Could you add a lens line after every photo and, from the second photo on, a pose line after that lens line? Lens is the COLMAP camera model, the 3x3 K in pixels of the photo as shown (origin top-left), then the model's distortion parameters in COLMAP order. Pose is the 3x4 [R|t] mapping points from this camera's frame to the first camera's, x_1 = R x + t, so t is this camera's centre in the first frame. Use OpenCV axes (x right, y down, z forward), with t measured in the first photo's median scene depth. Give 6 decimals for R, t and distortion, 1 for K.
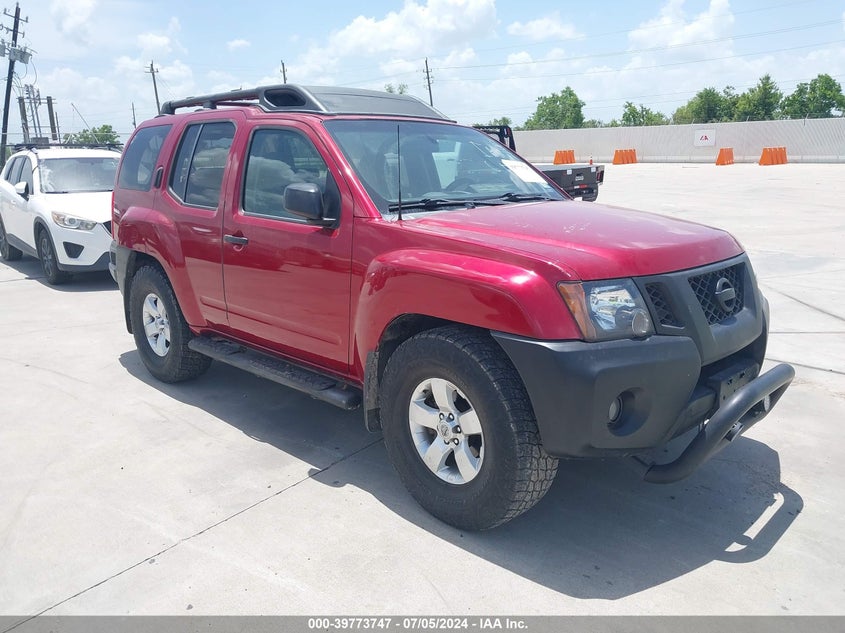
lens RADIAL K [[693.4, 0, 418.9], [0, 693.4, 317.1], [0, 0, 1]] dist [-0.003974, -0.001988]
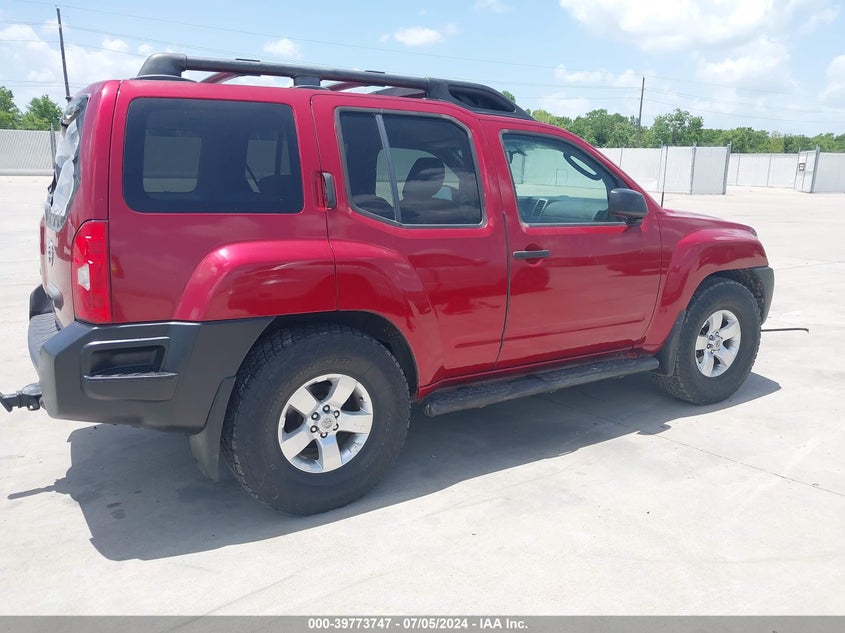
lens RADIAL K [[693.4, 0, 418.9], [0, 693.4, 317.1], [0, 0, 1]] dist [-0.003974, -0.001988]
pose [[0.194293, -0.186673, 0.963018, -1.347797], [0.206550, 0.967501, 0.145870, -0.221898], [-0.958951, 0.170570, 0.226536, 1.085016]]
